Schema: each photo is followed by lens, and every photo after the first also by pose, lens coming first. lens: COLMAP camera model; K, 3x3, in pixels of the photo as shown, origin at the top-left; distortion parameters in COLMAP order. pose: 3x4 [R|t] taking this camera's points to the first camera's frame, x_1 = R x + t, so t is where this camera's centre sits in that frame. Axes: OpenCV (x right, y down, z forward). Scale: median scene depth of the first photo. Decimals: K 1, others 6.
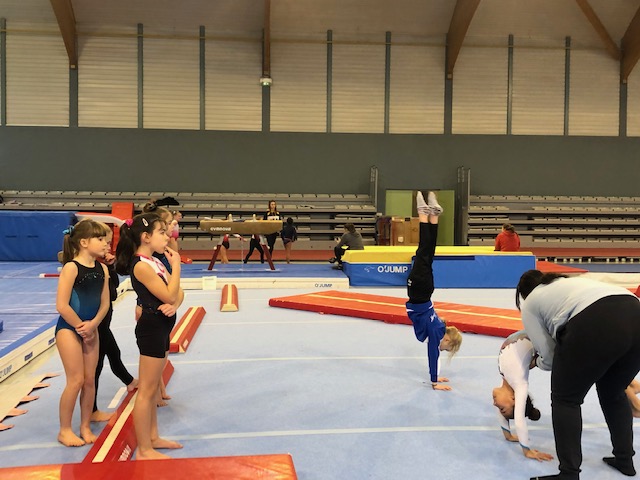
lens RADIAL K [[749.6, 0, 323.6], [0, 749.6, 234.9], [0, 0, 1]] dist [0.019826, 0.000000]
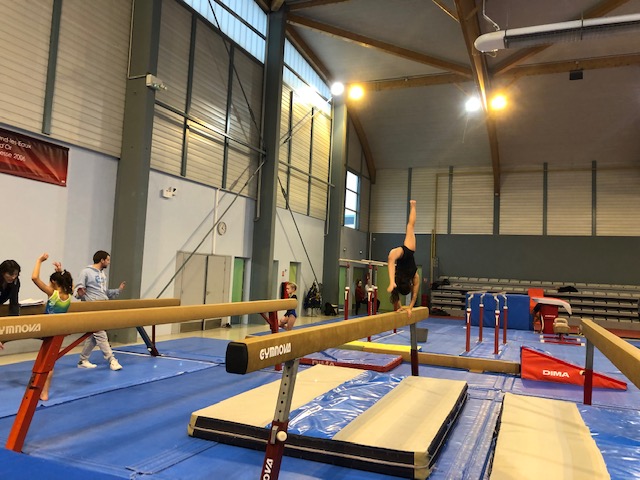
lens RADIAL K [[527.3, 0, 319.1], [0, 527.3, 239.0], [0, 0, 1]] dist [0.042565, -0.038452]
pose [[0.876500, 0.000499, -0.481401, -0.135946], [-0.060079, 0.992295, -0.108358, -0.002869], [0.477638, 0.123897, 0.869777, -0.061450]]
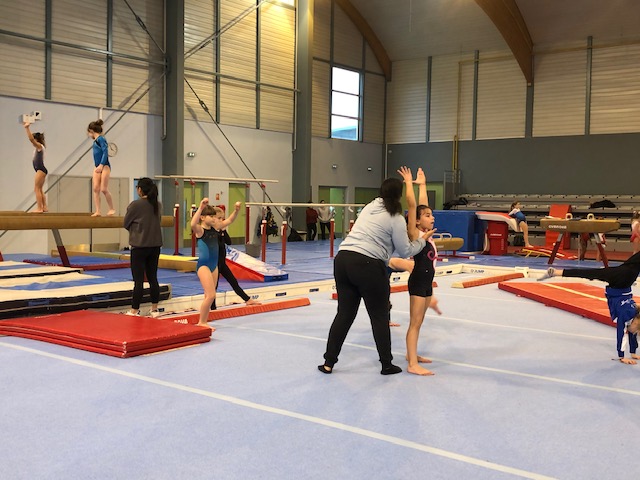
lens RADIAL K [[749.6, 0, 321.9], [0, 749.6, 235.9], [0, 0, 1]] dist [0.019826, 0.000000]
pose [[0.711843, 0.032974, -0.701565, 0.238521], [-0.038703, 0.999221, 0.007694, 0.006166], [0.701272, 0.021675, 0.712564, -0.011658]]
